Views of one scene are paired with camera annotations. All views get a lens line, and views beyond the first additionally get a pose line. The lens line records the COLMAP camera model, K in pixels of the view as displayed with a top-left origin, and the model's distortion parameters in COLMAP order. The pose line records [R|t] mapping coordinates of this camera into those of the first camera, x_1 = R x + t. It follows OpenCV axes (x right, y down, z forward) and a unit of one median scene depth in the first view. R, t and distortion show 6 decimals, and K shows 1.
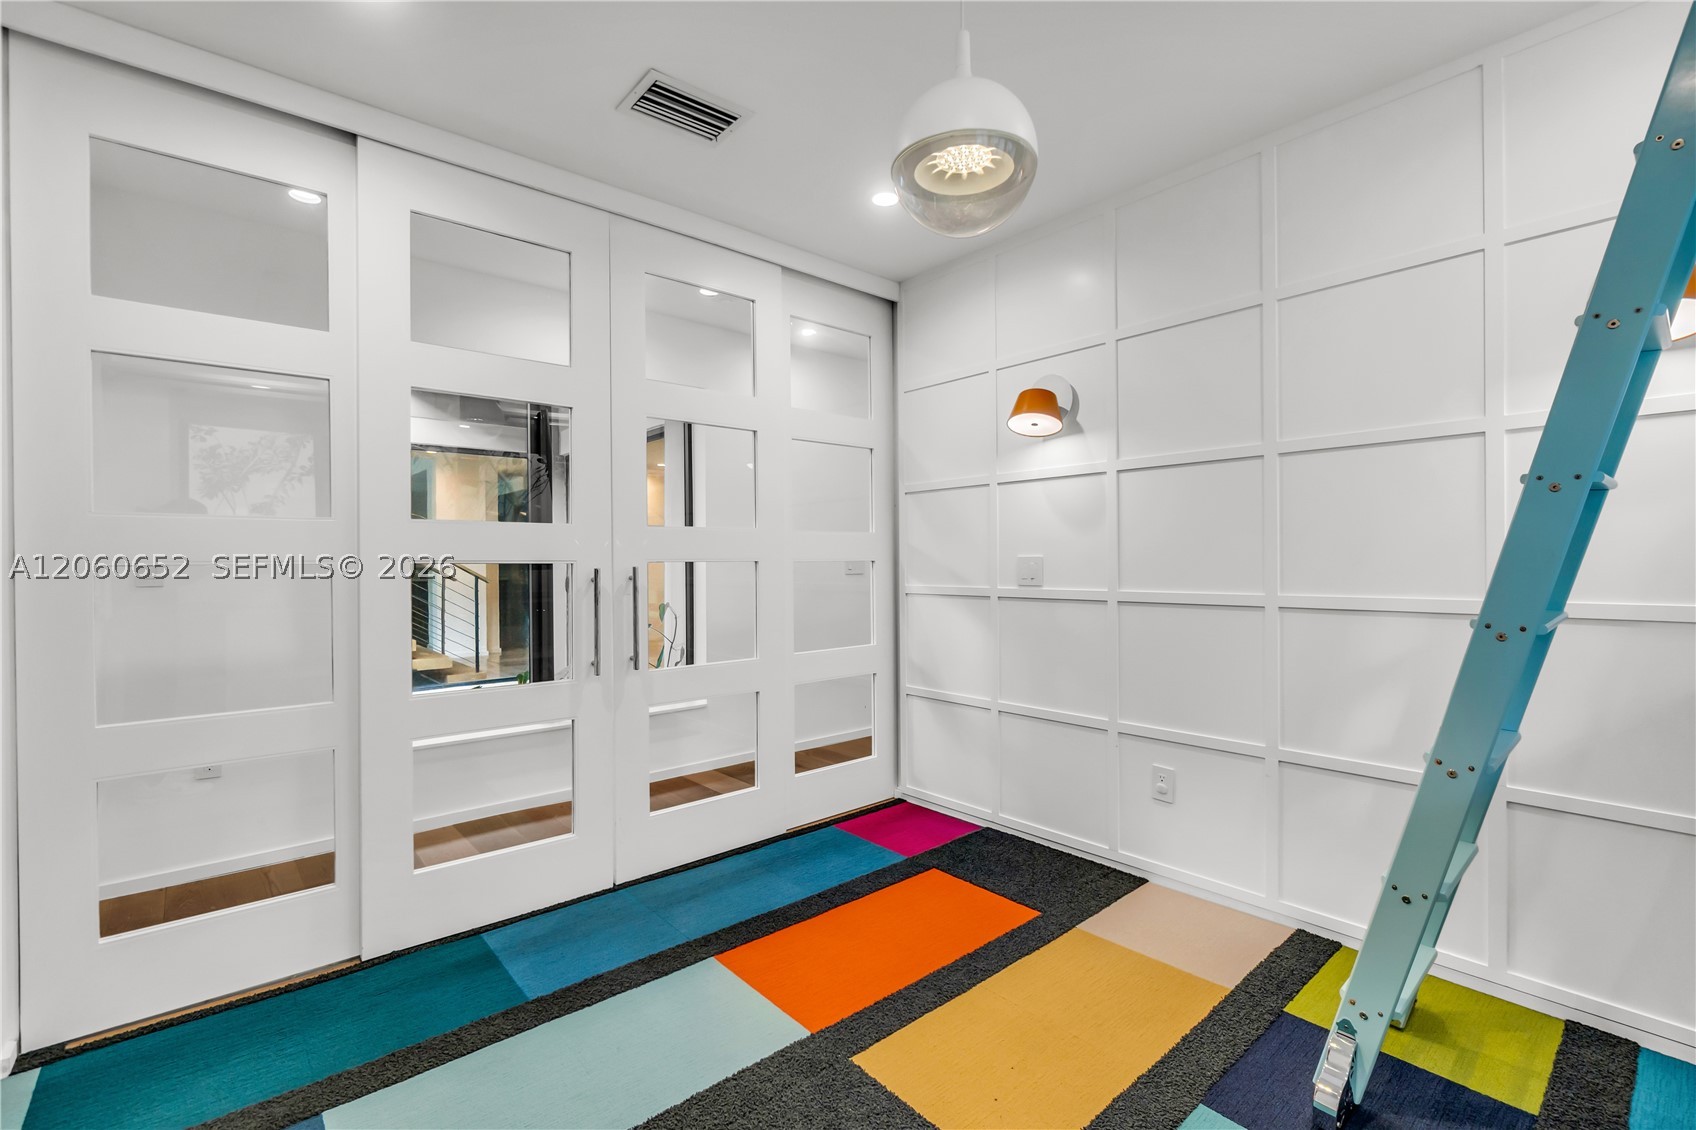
lens RADIAL K [[754.5, 0, 836.5], [0, 754.5, 561.8], [0, 0, 1]] dist [-0.004187, 0.000515]
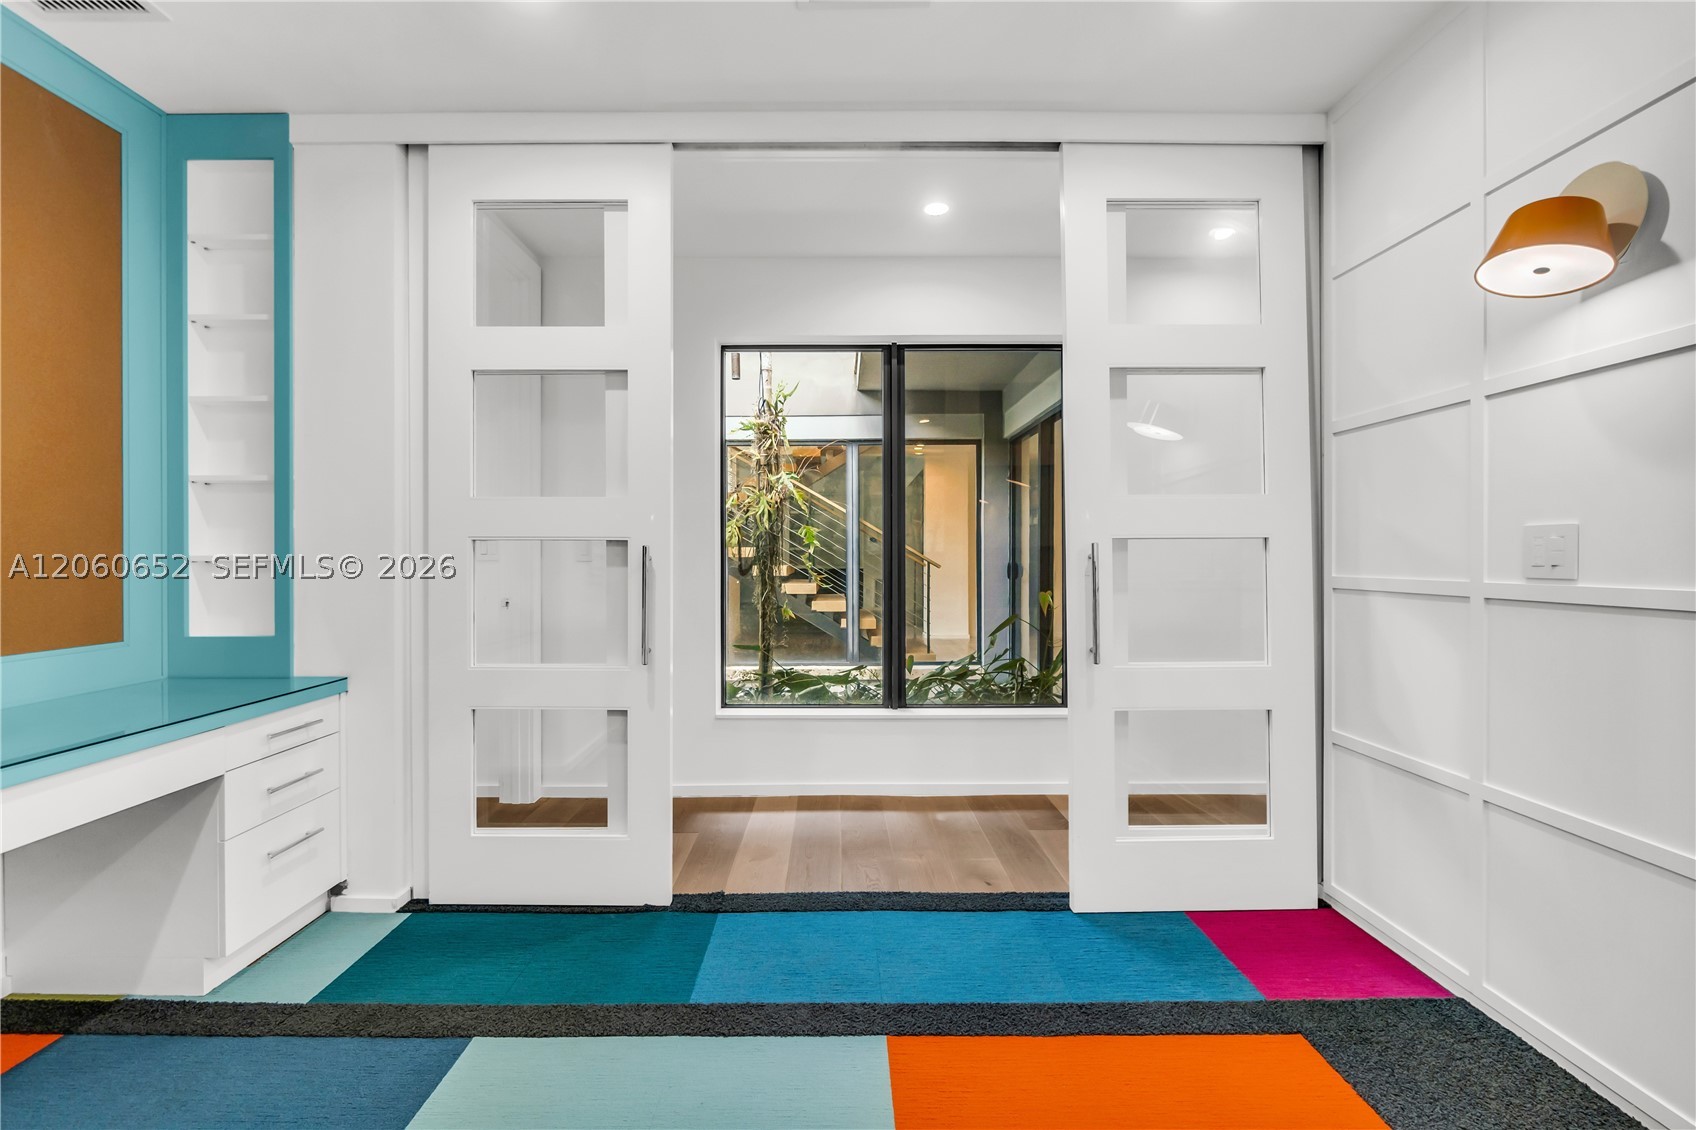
lens RADIAL K [[754.5, 0, 842.7], [0, 754.5, 557.2], [0, 0, 1]] dist [-0.004187, 0.000515]
pose [[0.766023, 0.010449, -0.642728, 0.217058], [-0.009036, 0.999944, 0.005488, 0.018222], [0.642750, 0.001604, 0.766074, 0.273314]]
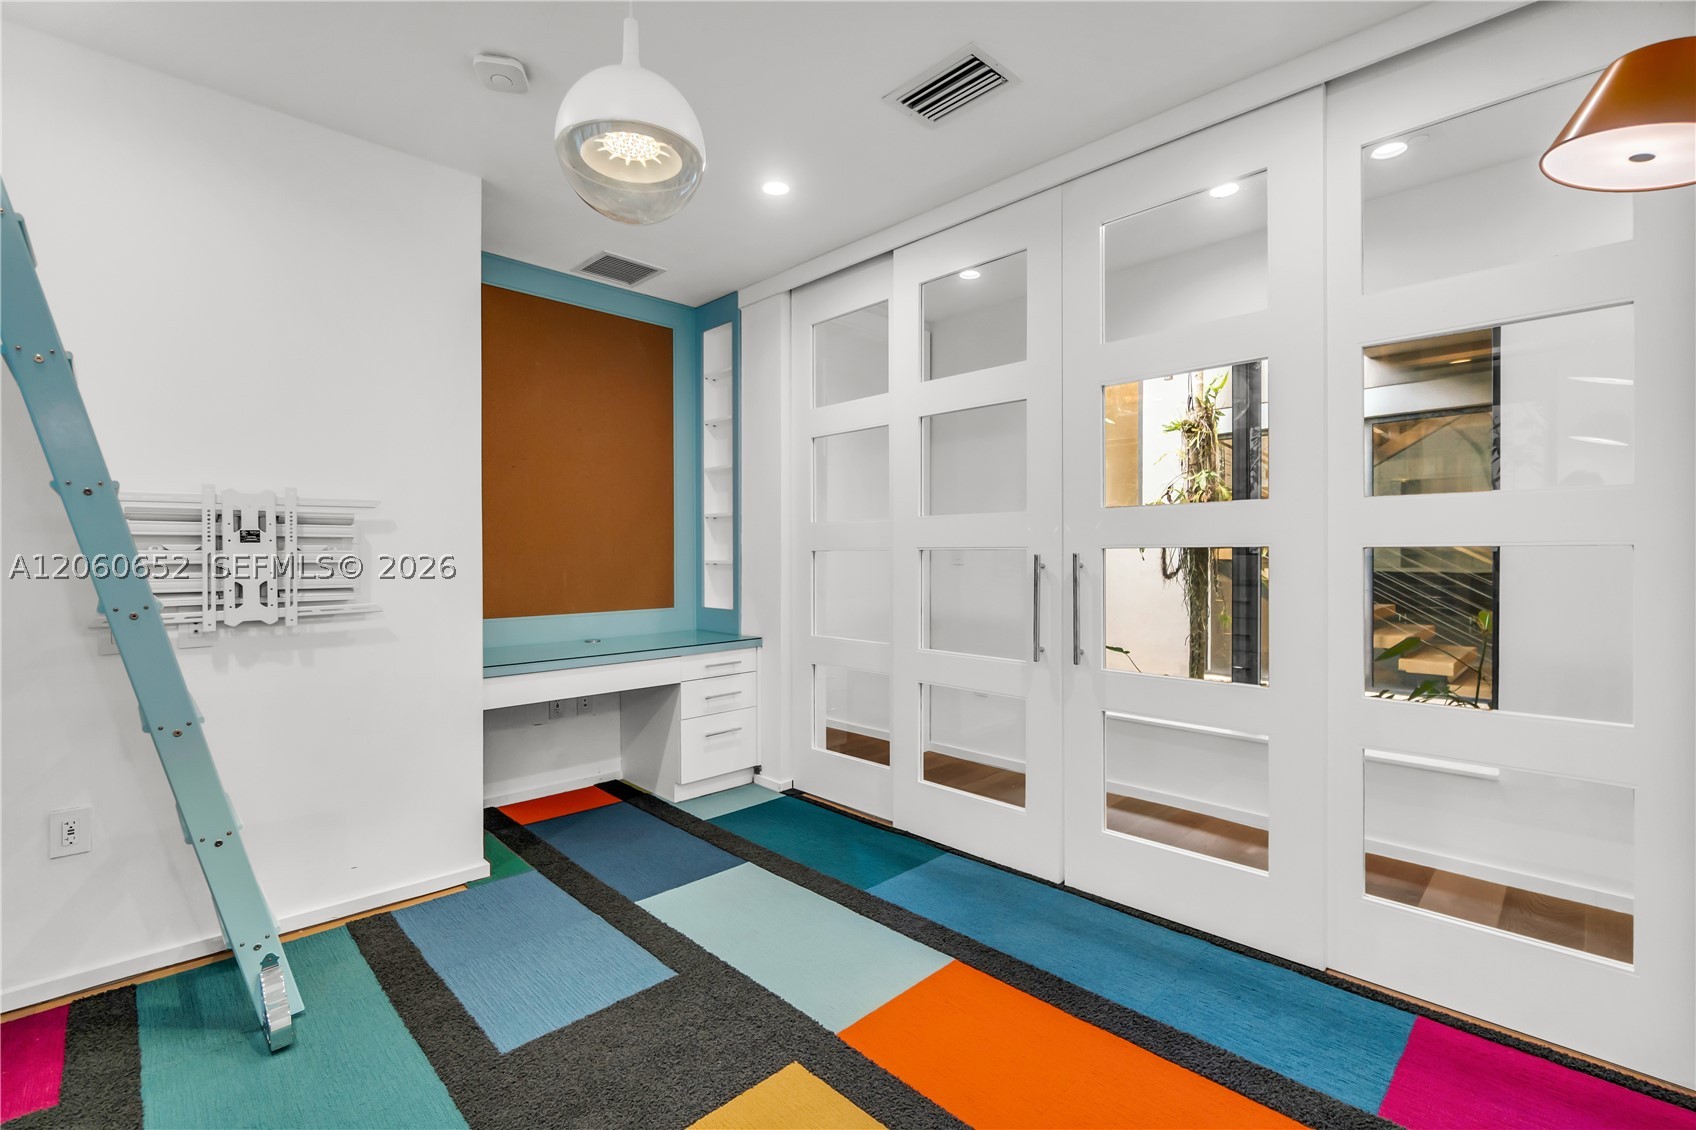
lens RADIAL K [[754.5, 0, 825.0], [0, 754.5, 557.8], [0, 0, 1]] dist [-0.004187, 0.000515]
pose [[0.058517, 0.011285, -0.998223, 0.560588], [-0.002509, 0.999935, 0.011157, 0.006799], [0.998283, 0.001852, 0.058542, 0.571015]]
